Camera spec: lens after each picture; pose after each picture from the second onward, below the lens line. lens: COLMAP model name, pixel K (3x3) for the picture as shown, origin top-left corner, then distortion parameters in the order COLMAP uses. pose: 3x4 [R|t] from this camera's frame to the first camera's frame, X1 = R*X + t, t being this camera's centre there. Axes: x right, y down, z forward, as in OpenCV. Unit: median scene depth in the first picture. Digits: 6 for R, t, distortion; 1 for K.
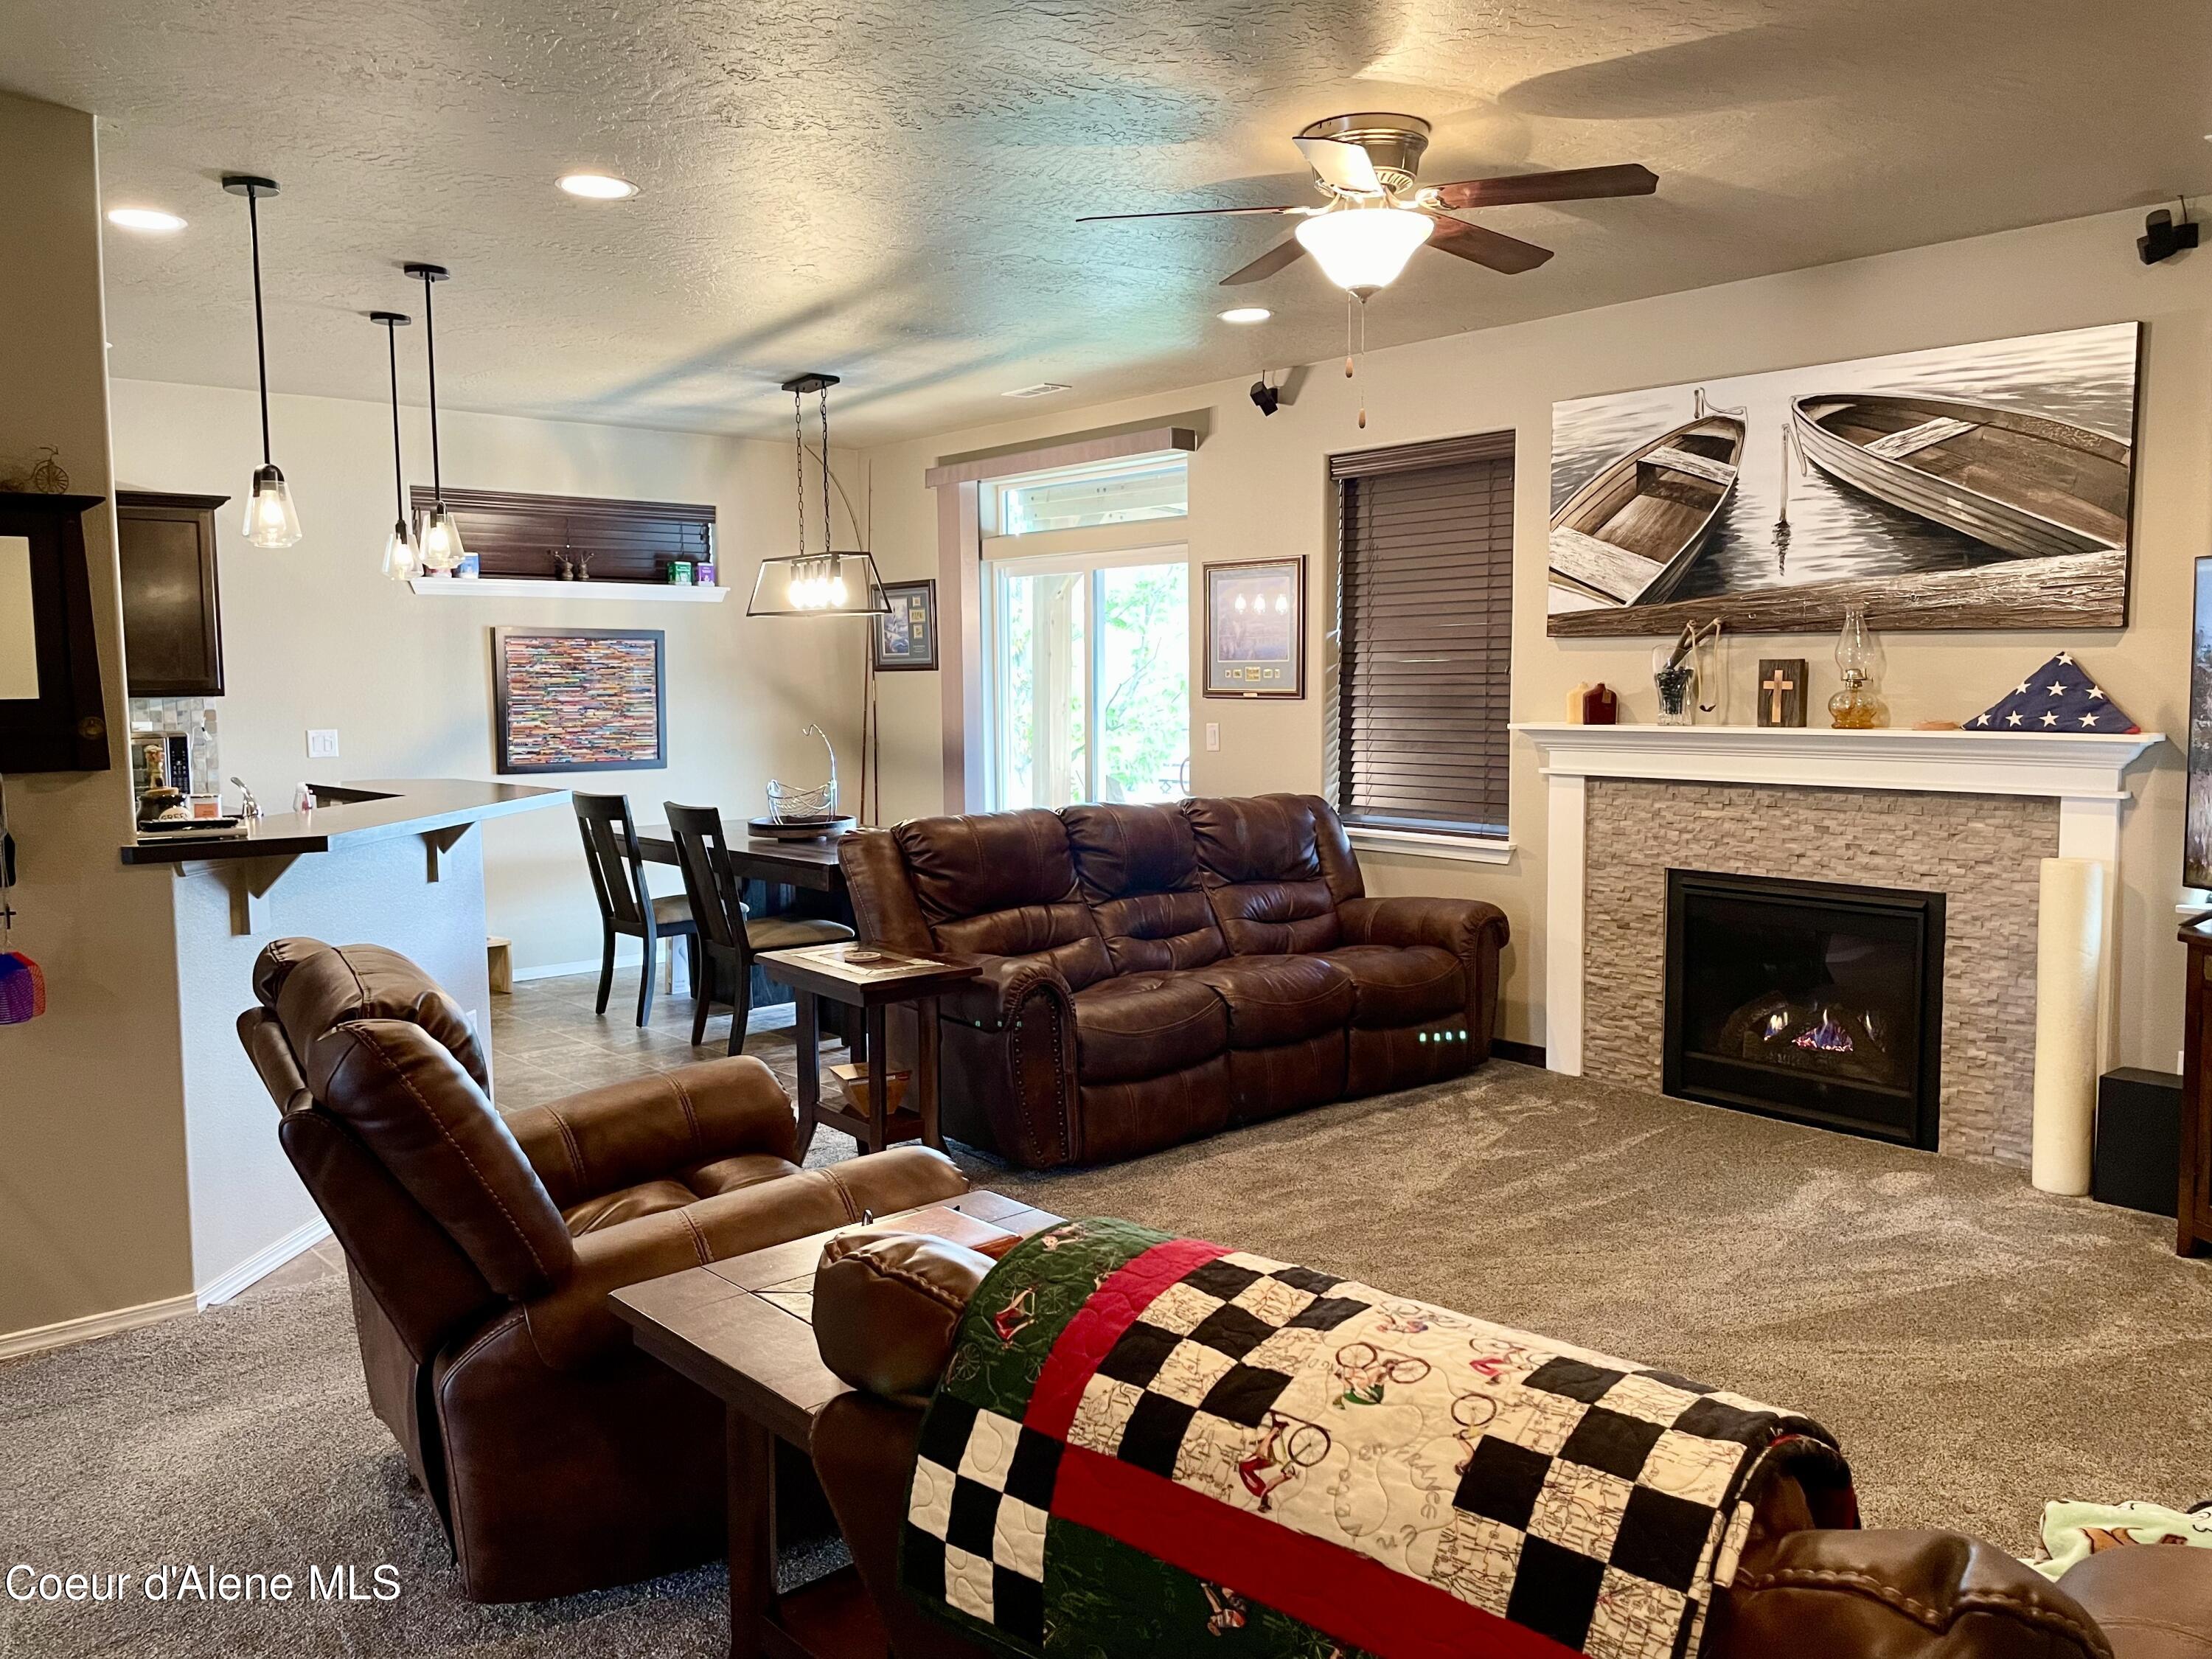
lens RADIAL K [[1664.9, 0, 1106.0], [0, 1664.9, 829.5], [0, 0, 1]] dist [-0.037055, -0.002428]
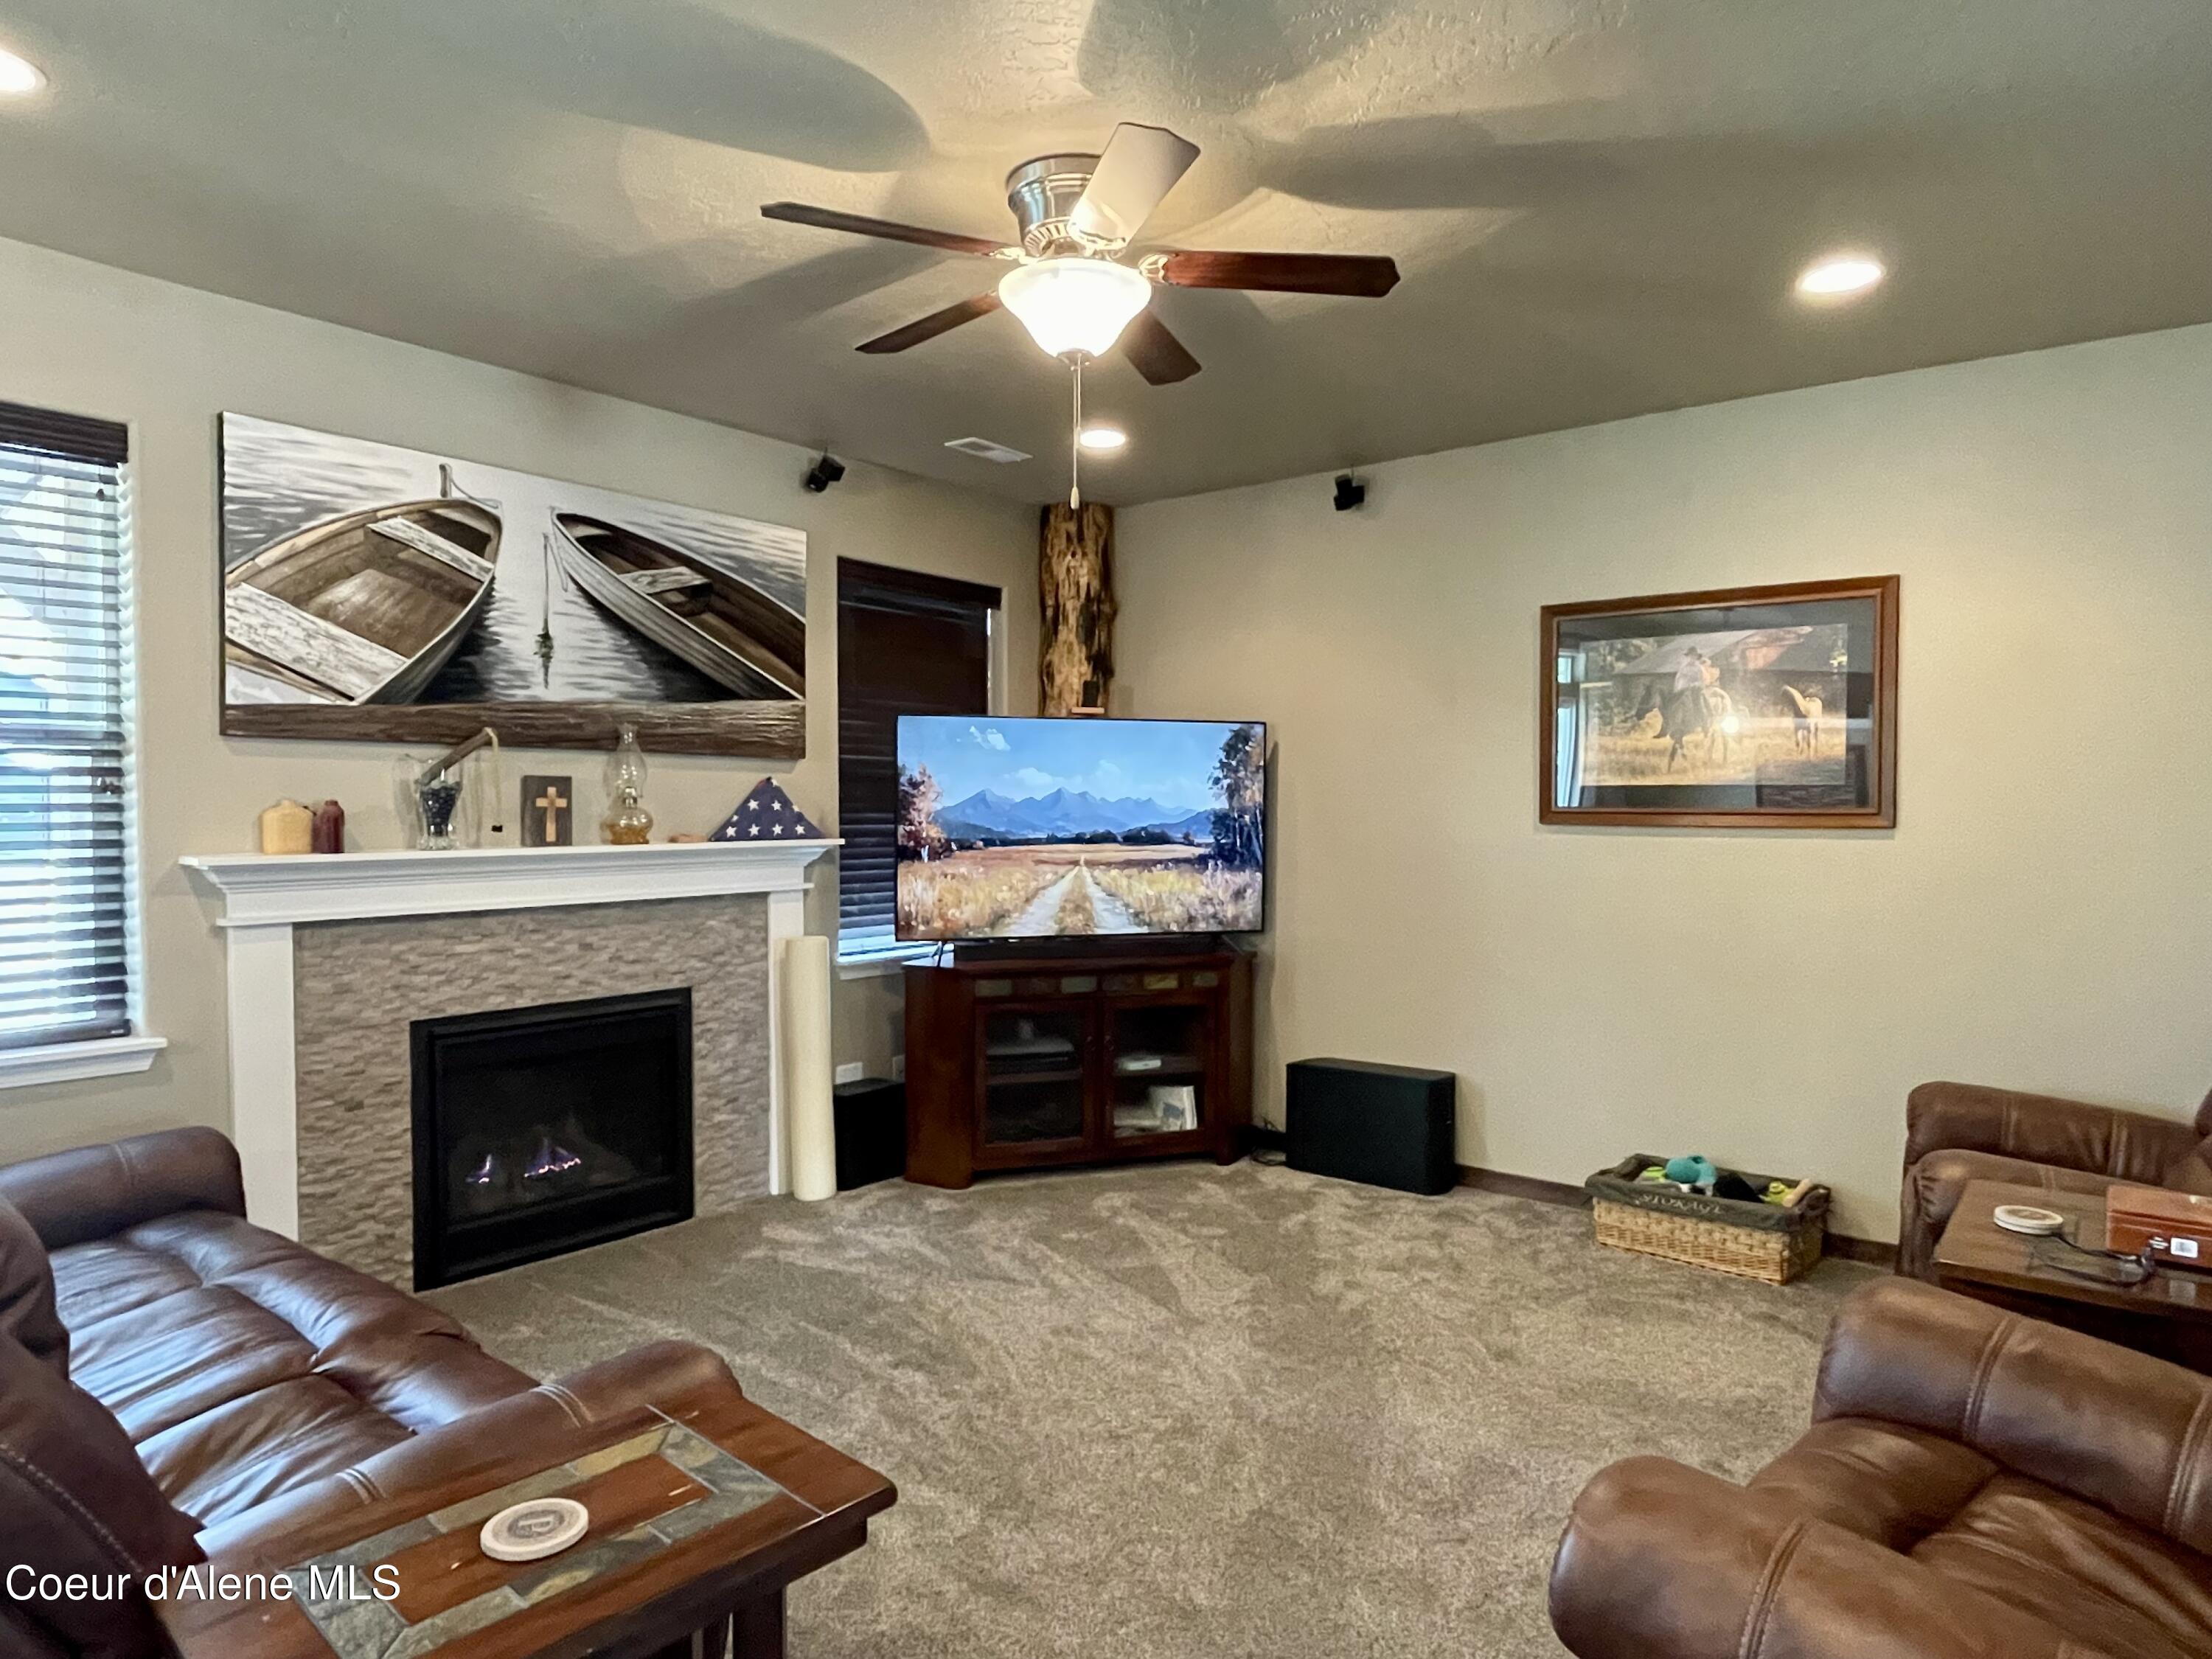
lens RADIAL K [[1289.4, 0, 1109.1], [0, 1289.4, 843.2], [0, 0, 1]] dist [-0.000472, -0.000317]
pose [[-0.173471, -0.019801, 0.984640, -0.383727], [0.093990, 0.994901, 0.036566, -0.060293], [-0.980344, 0.098890, -0.170726, 0.806128]]
